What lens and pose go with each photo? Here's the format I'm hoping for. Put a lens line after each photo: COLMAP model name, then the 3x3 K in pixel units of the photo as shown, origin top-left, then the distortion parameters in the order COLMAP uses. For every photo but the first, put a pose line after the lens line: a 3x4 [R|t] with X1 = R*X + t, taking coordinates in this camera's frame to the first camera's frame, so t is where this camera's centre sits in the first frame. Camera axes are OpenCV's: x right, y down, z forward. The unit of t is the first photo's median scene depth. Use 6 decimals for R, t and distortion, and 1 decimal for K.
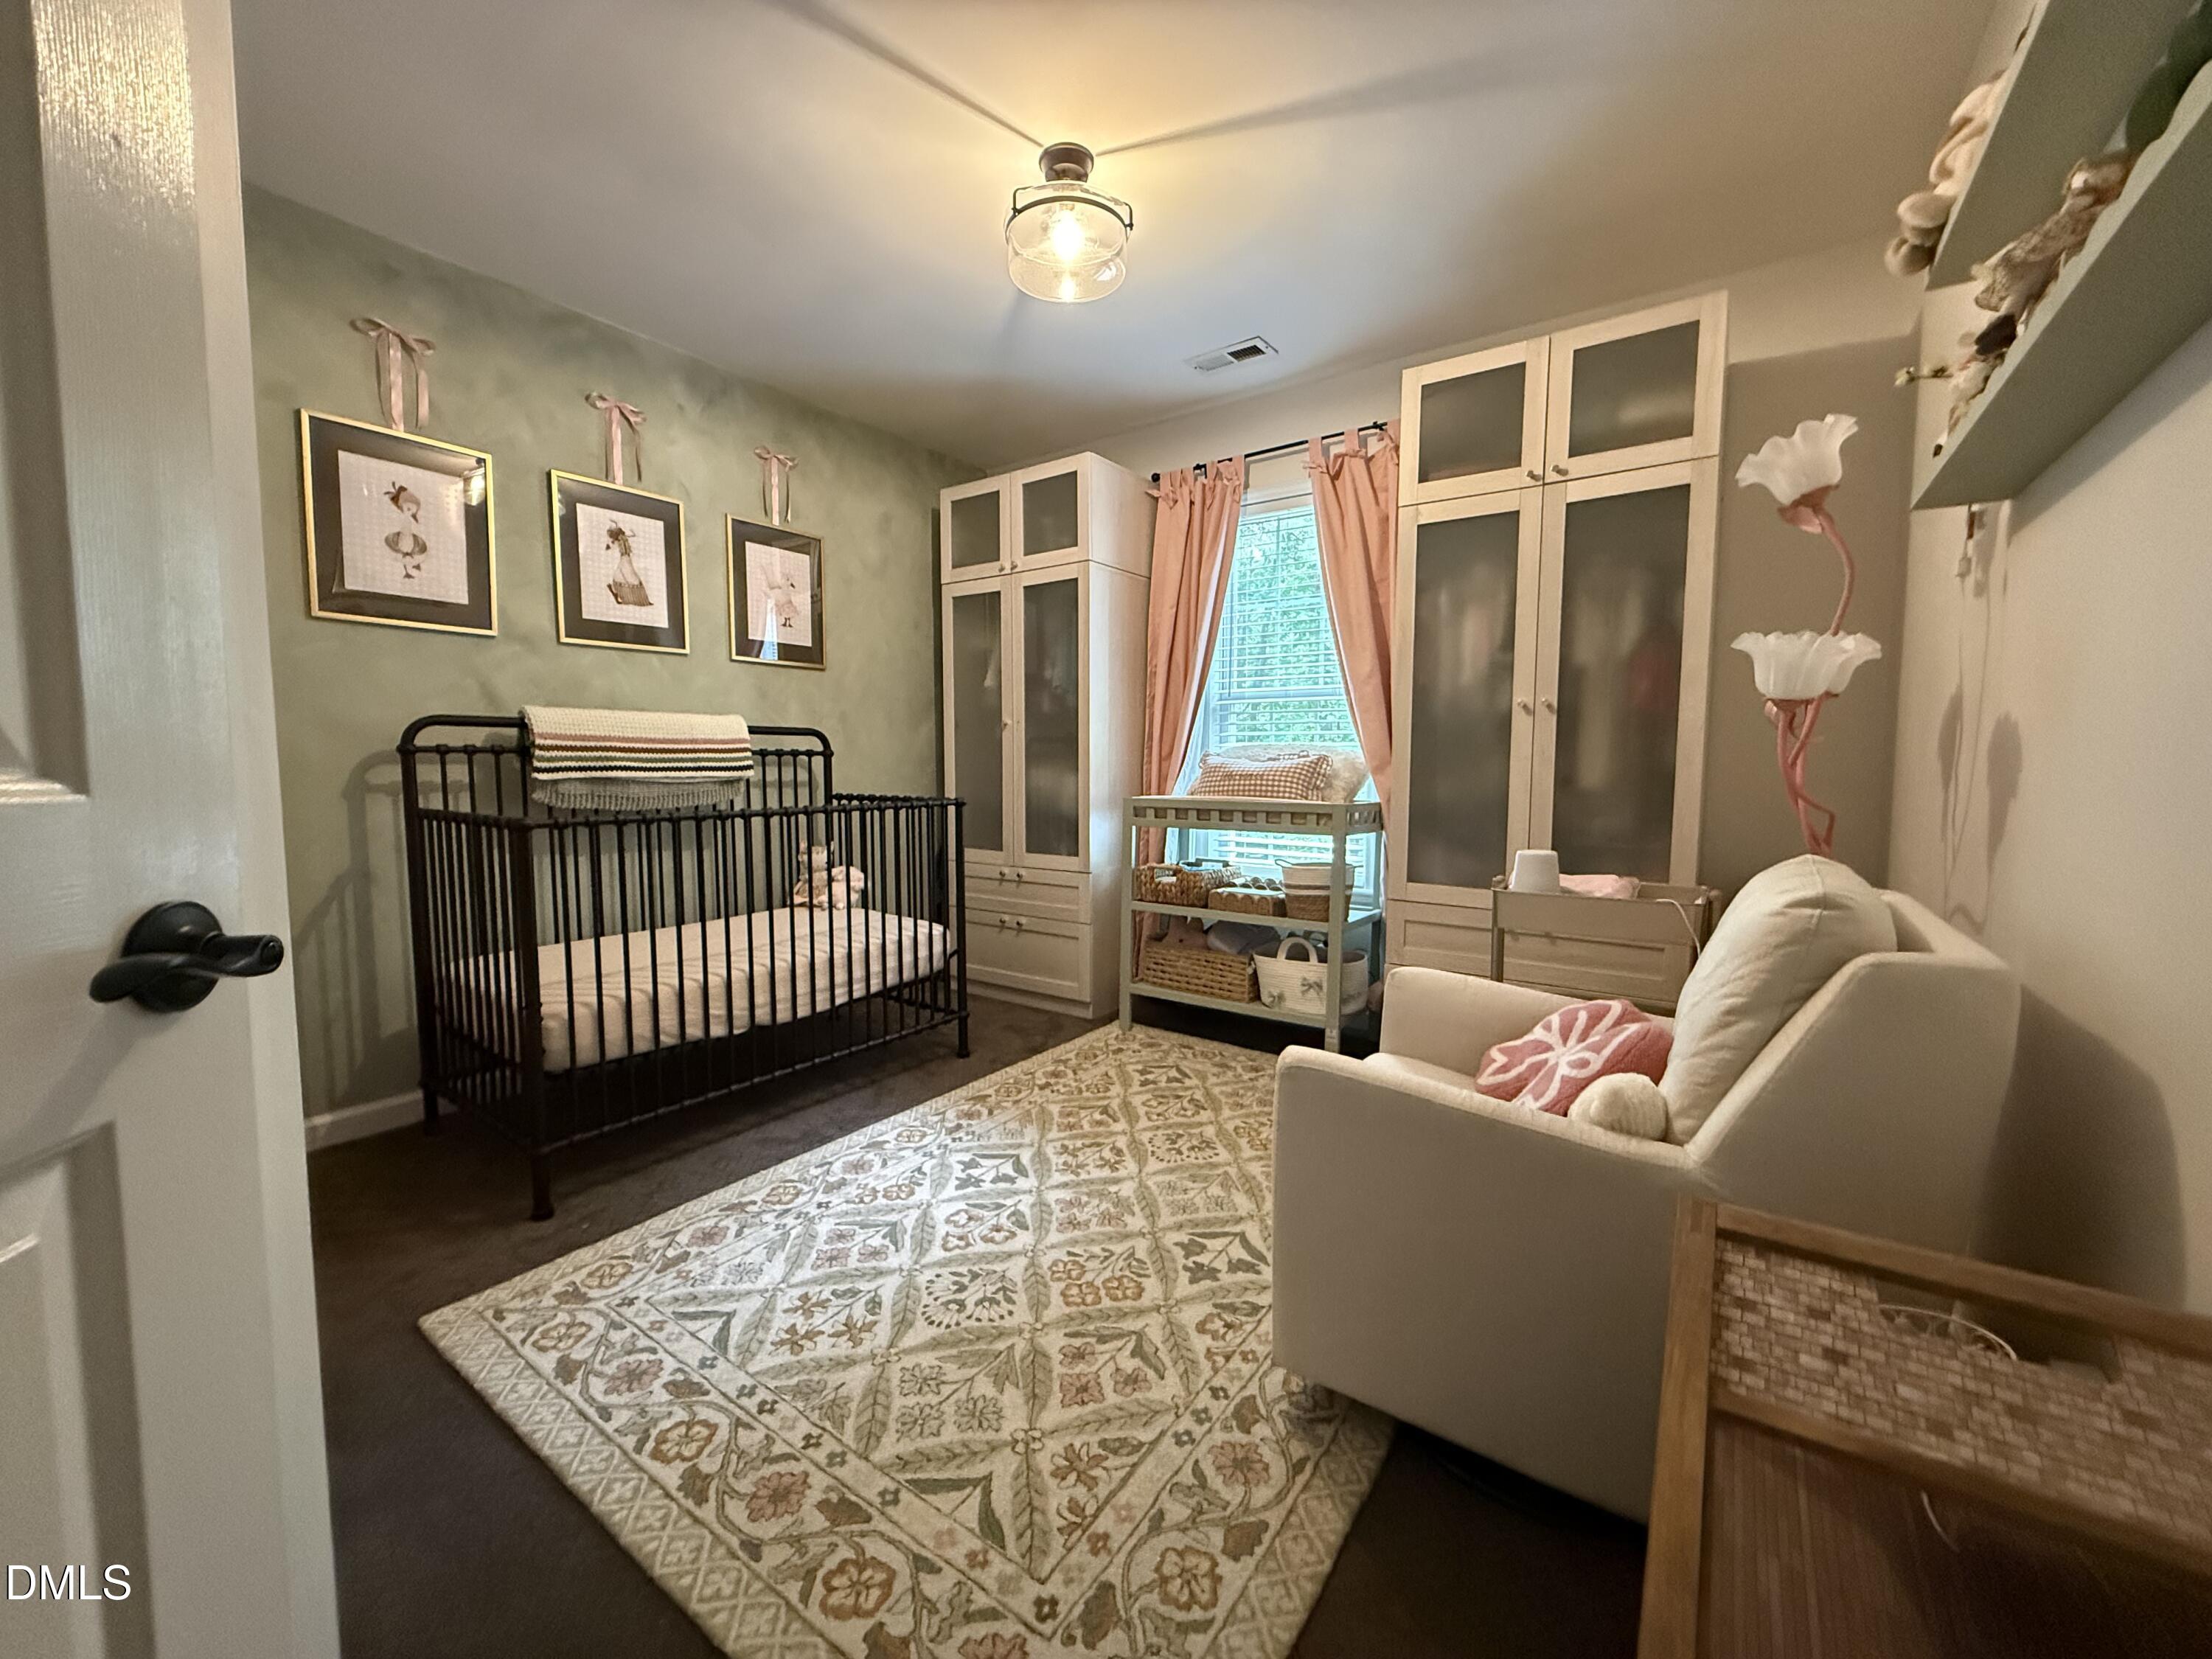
lens RADIAL K [[877.6, 0, 1082.4], [0, 877.6, 833.0], [0, 0, 1]] dist [-0.001106, 0.000371]
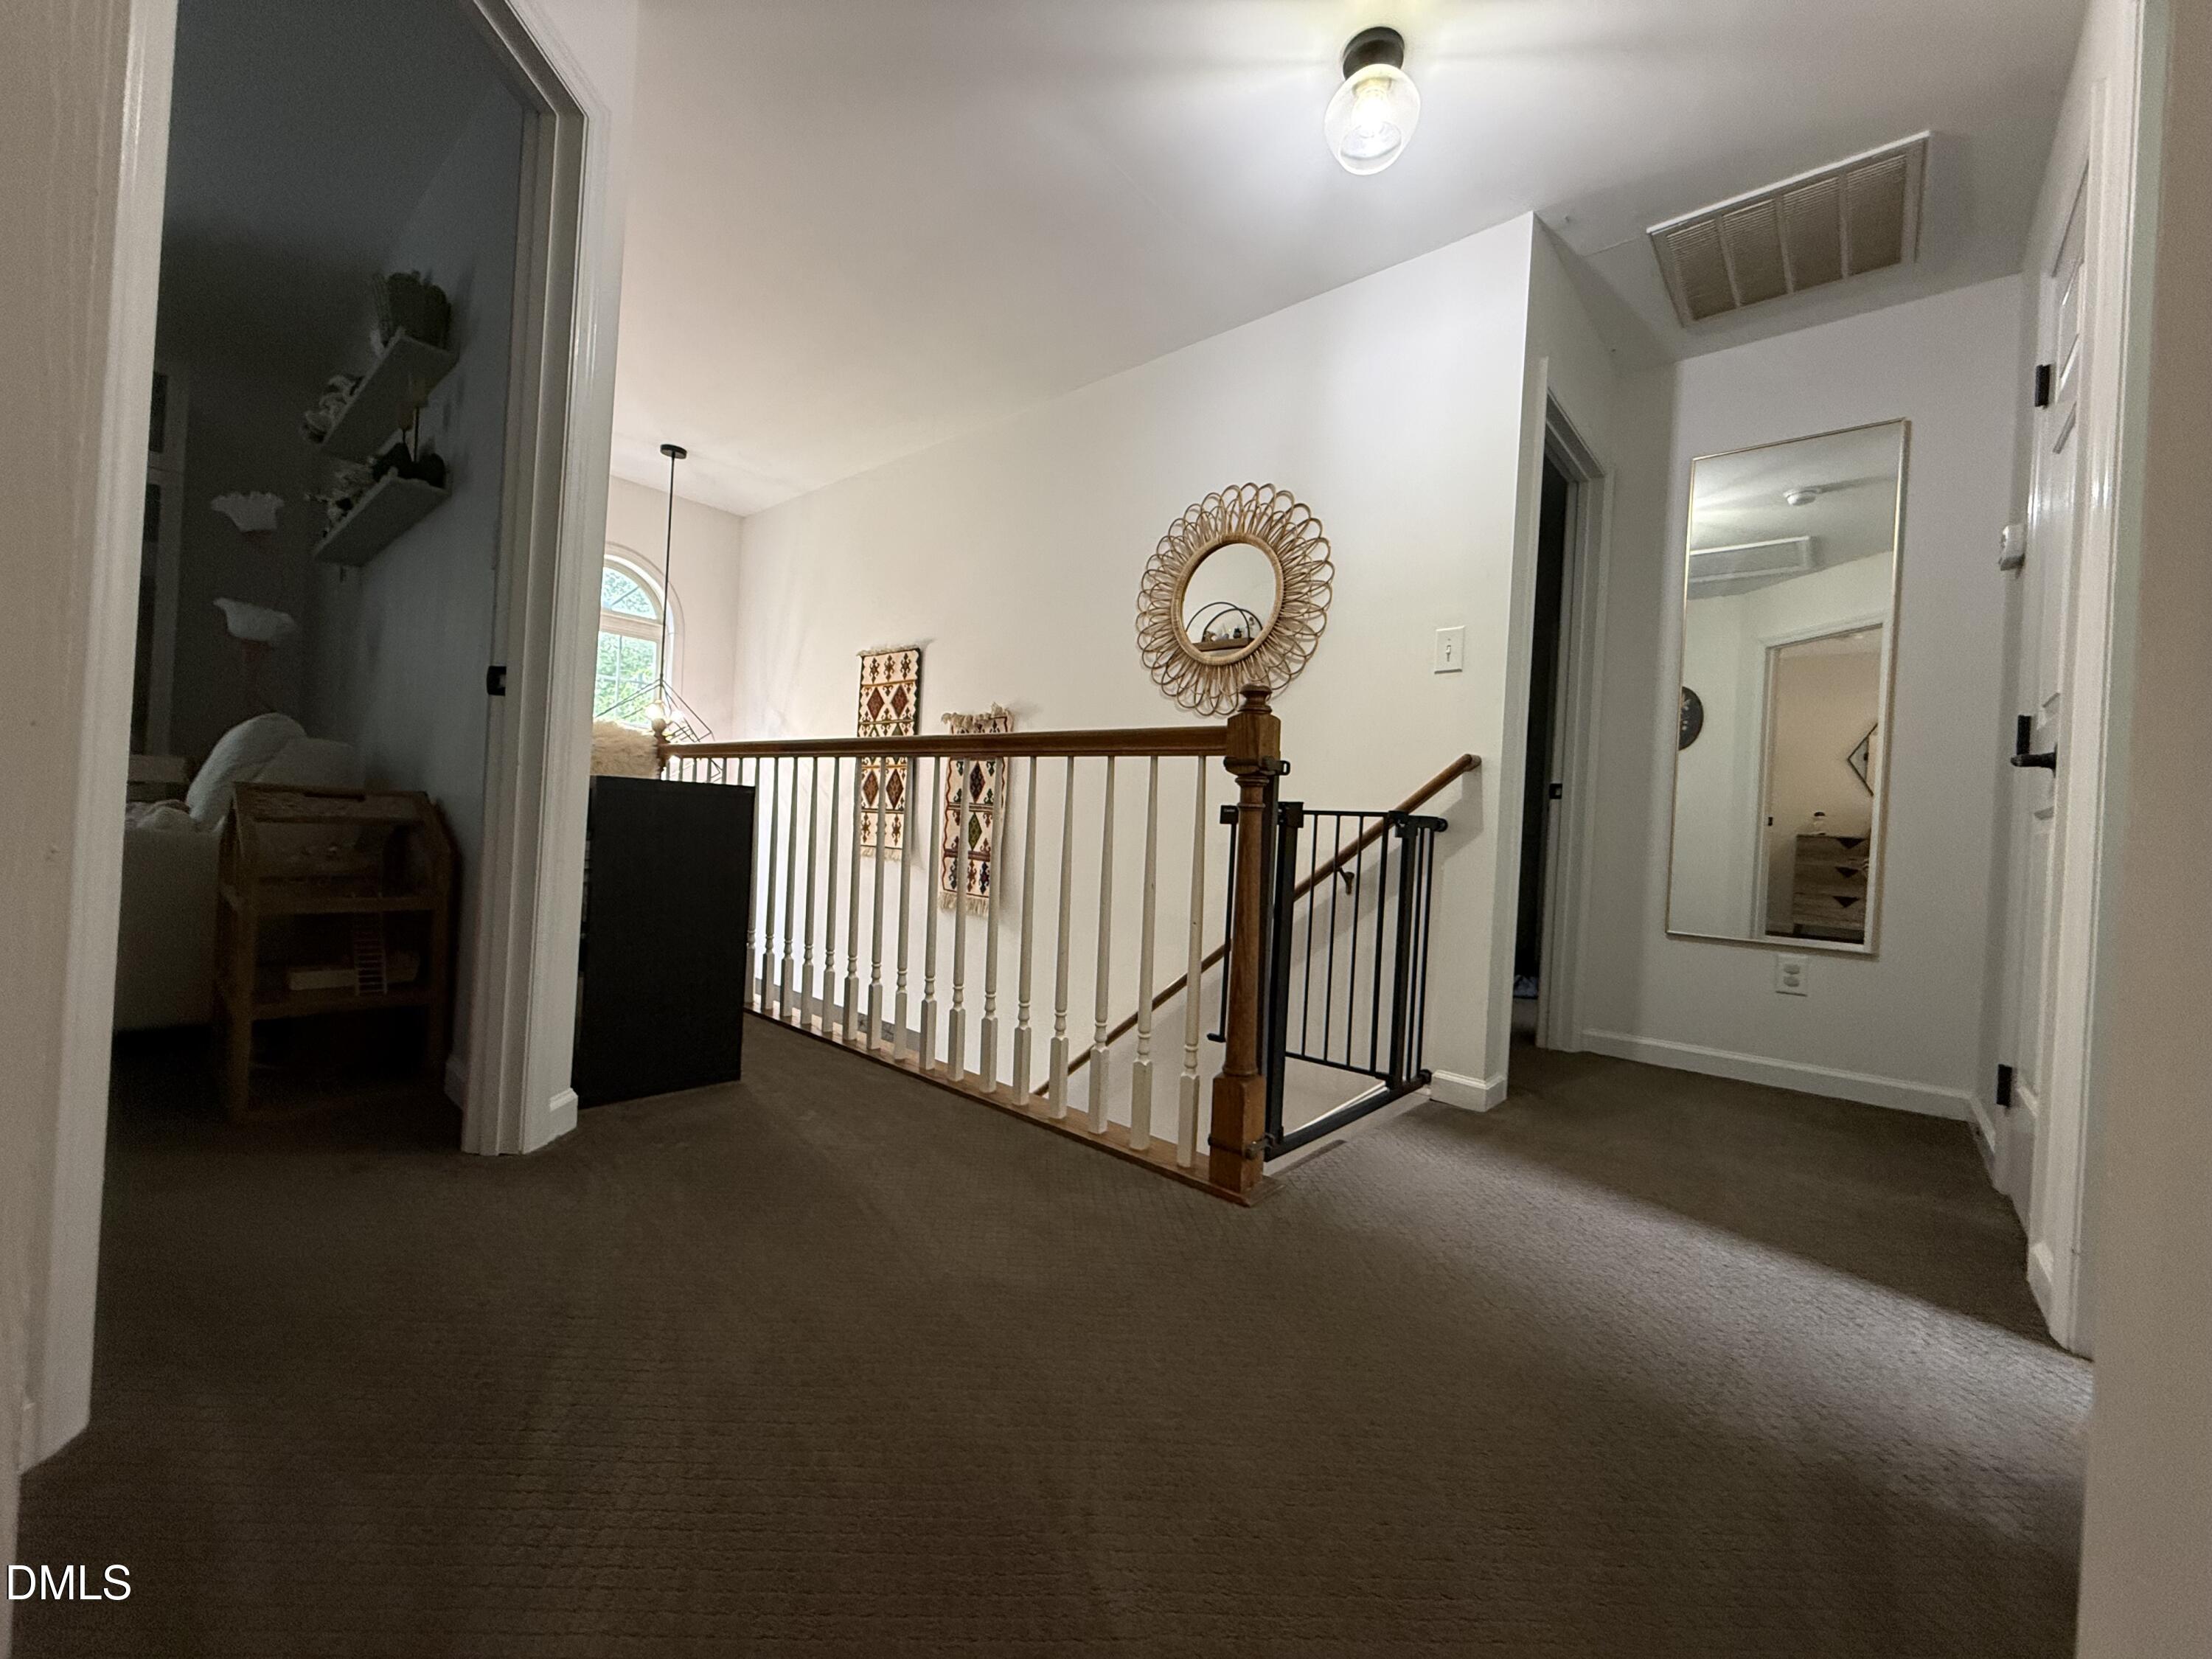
lens RADIAL K [[877.6, 0, 1106.7], [0, 877.6, 827.7], [0, 0, 1]] dist [-0.001106, 0.000371]
pose [[0.076217, 0.014249, 0.996989, -0.858727], [0.025352, 0.999547, -0.016223, 0.307968], [-0.996769, 0.026512, 0.075821, -0.895594]]
